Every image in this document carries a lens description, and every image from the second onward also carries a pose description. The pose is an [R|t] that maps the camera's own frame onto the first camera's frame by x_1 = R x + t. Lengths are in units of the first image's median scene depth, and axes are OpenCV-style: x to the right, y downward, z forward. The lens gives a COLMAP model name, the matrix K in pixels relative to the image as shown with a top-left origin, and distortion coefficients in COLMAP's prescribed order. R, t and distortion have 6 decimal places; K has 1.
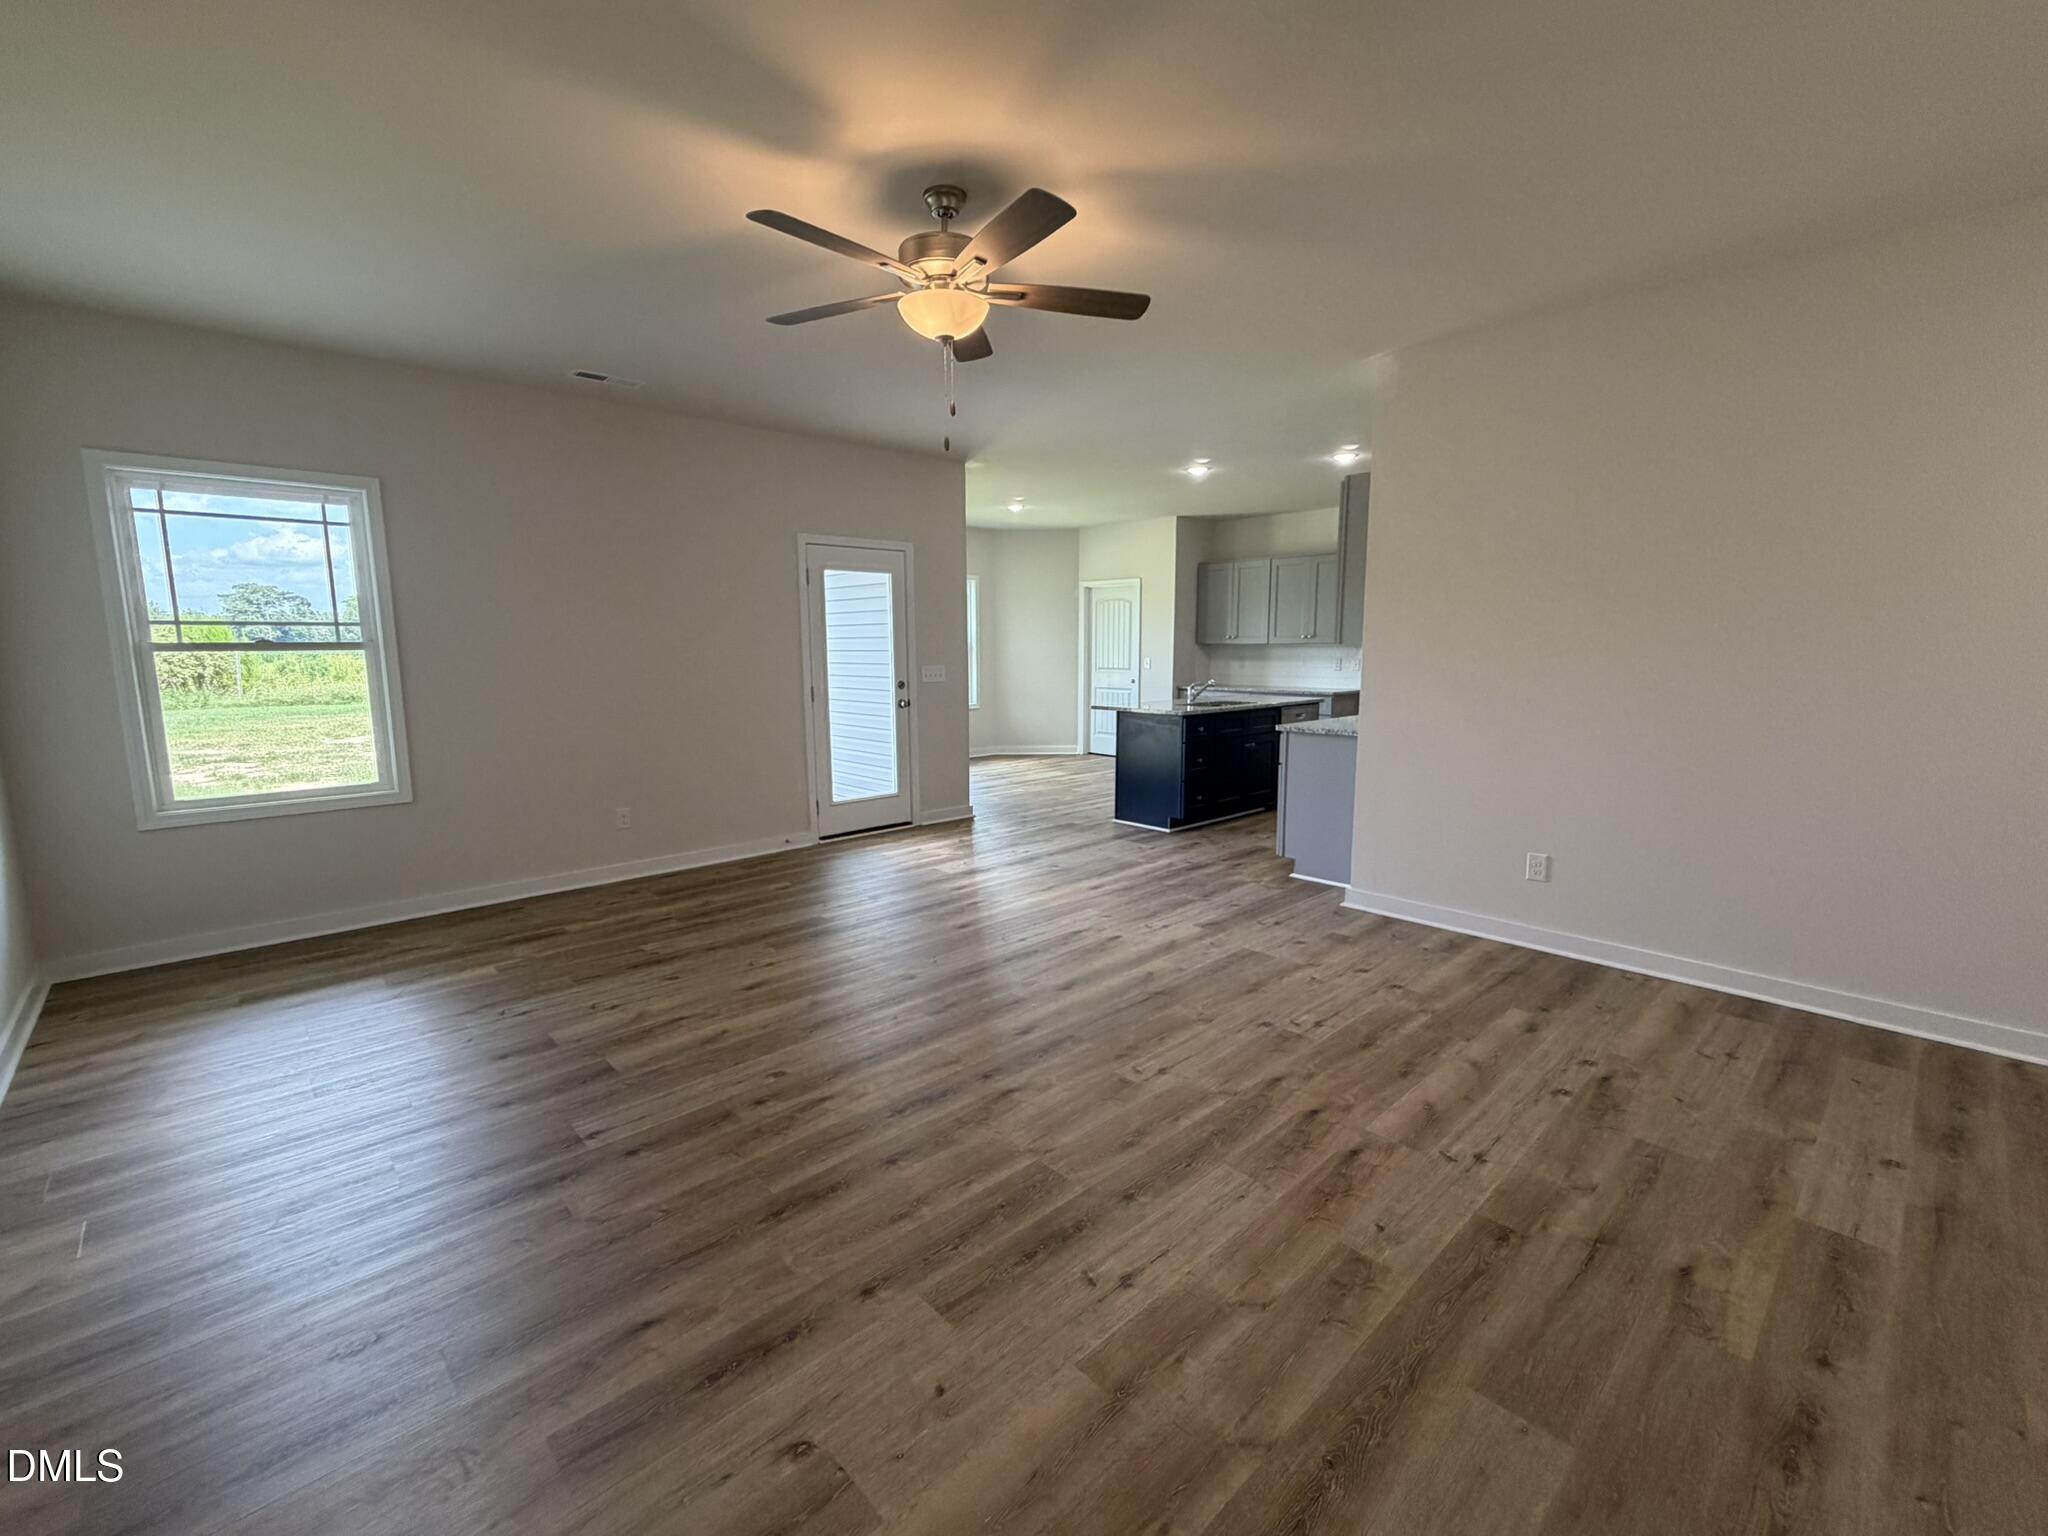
lens RADIAL K [[878.1, 0, 1024.0], [0, 878.1, 768.0], [0, 0, 1]] dist [-0.001146, -0.000159]
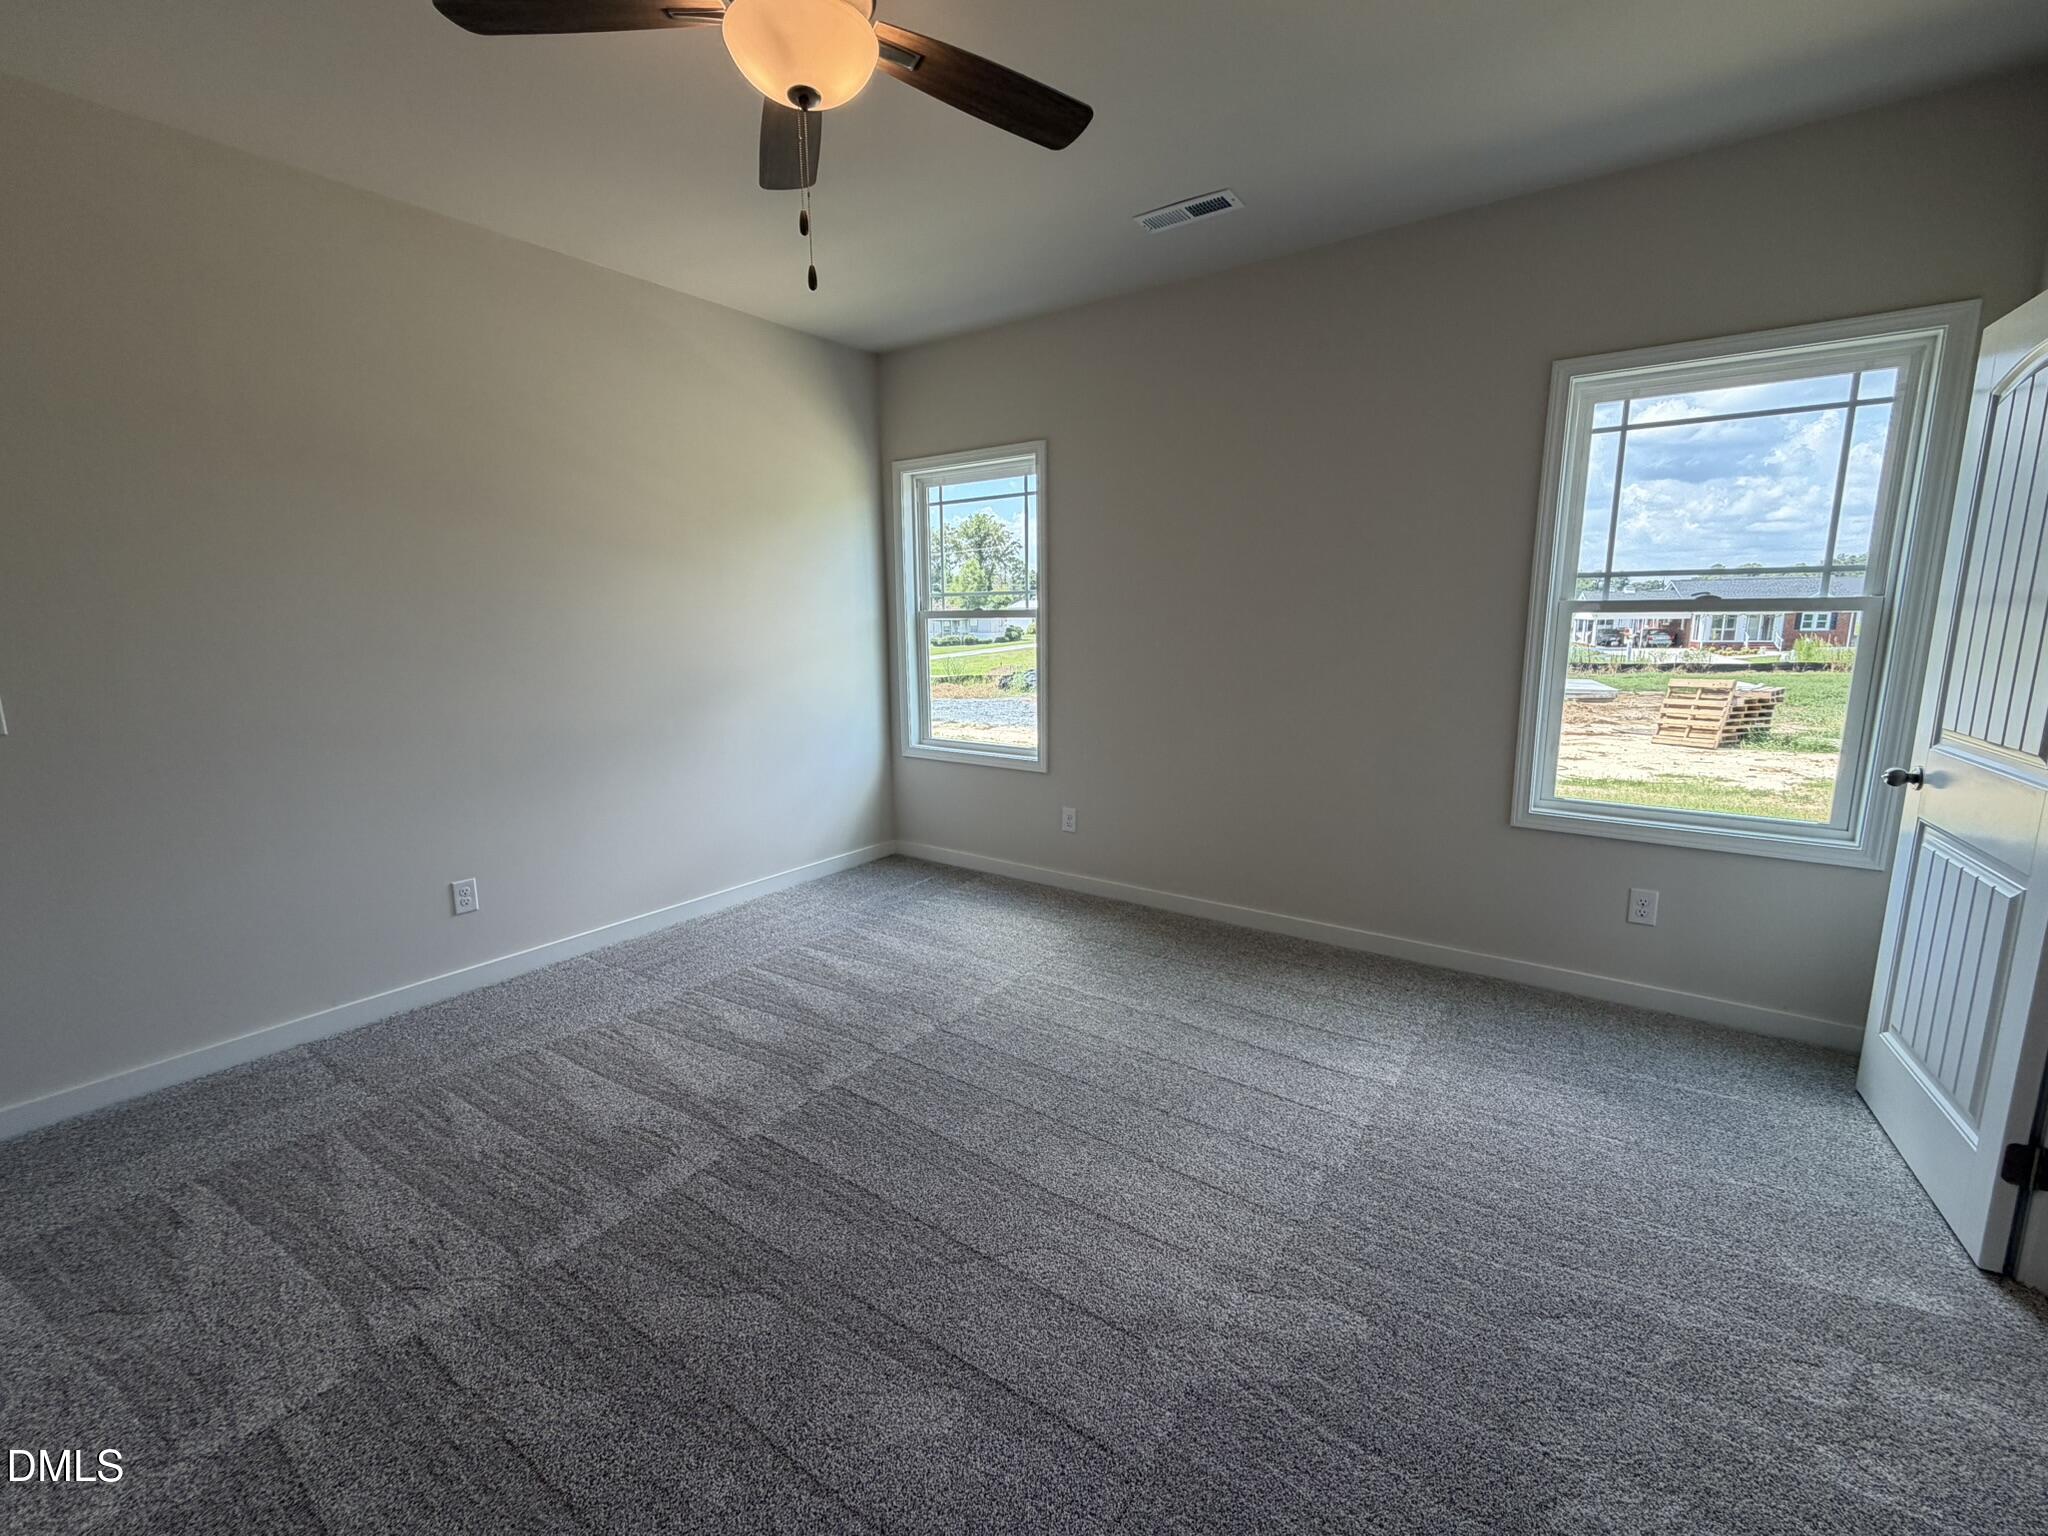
lens RADIAL K [[878.1, 0, 1024.0], [0, 878.1, 768.0], [0, 0, 1]] dist [-0.001146, -0.000159]
pose [[0.202134, 0.178515, -0.962951, 0.266628], [-0.110321, 0.981139, 0.158729, -0.127769], [0.973124, 0.074150, 0.218015, 0.809880]]
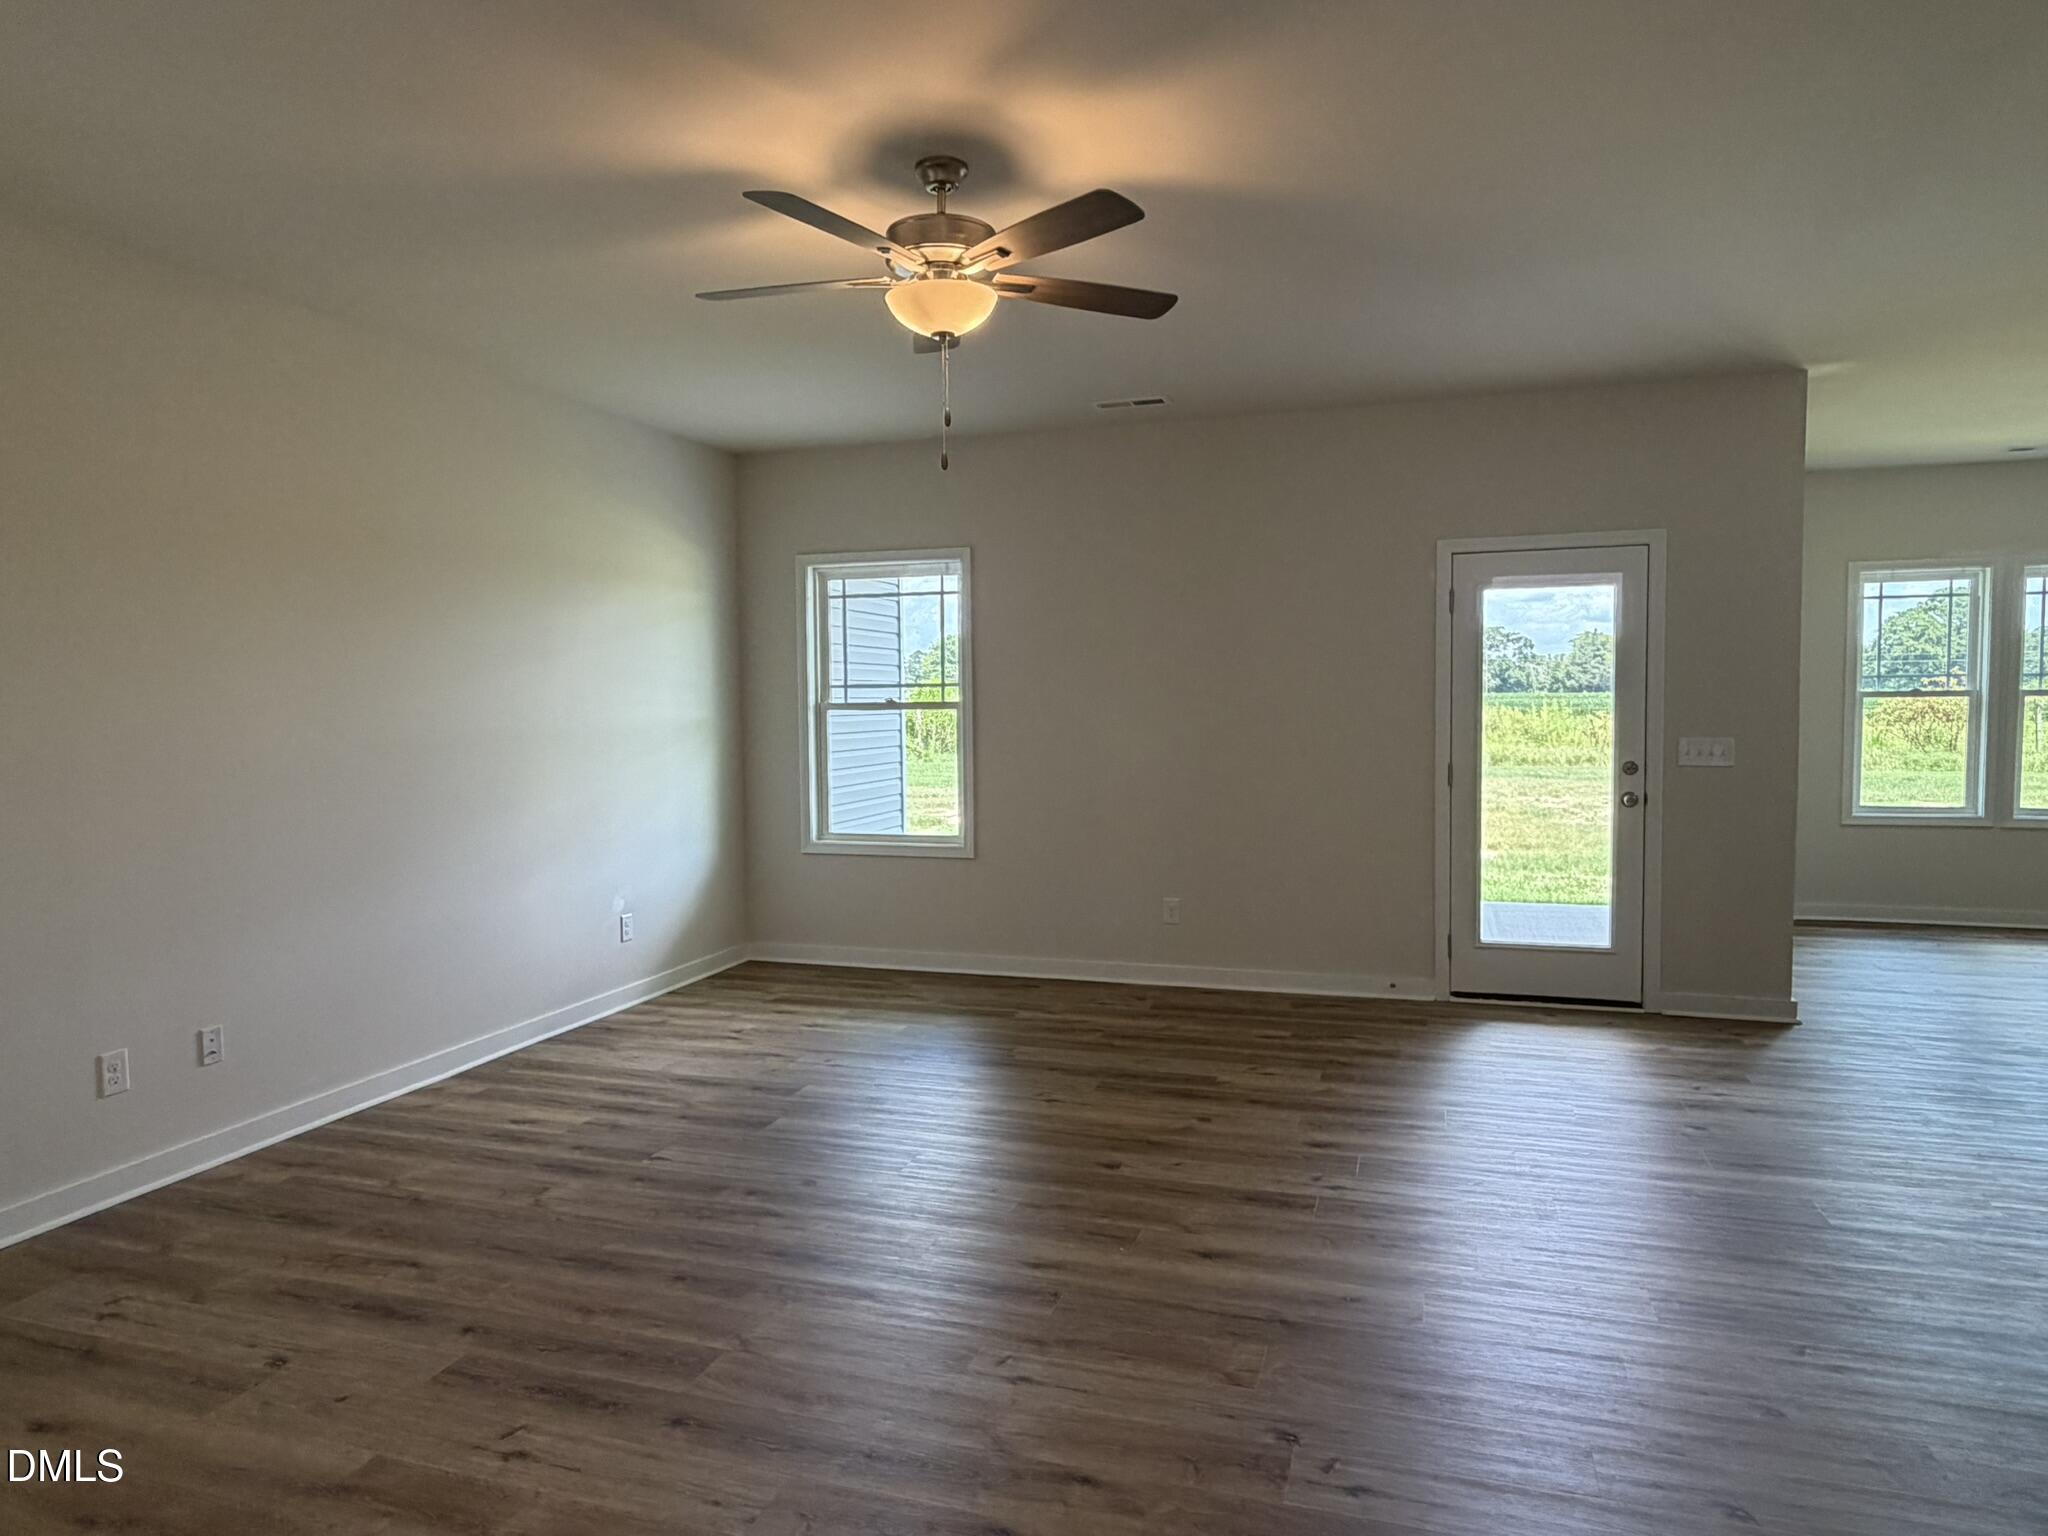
lens RADIAL K [[1273.2, 0, 1014.6], [0, 1273.2, 768.2], [0, 0, 1]] dist [0.002388, 0.000725]
pose [[0.475042, 0.046896, -0.878713, 0.657775], [-0.114818, 0.993345, -0.009058, -0.060519], [0.872440, 0.105195, 0.477265, 0.352427]]
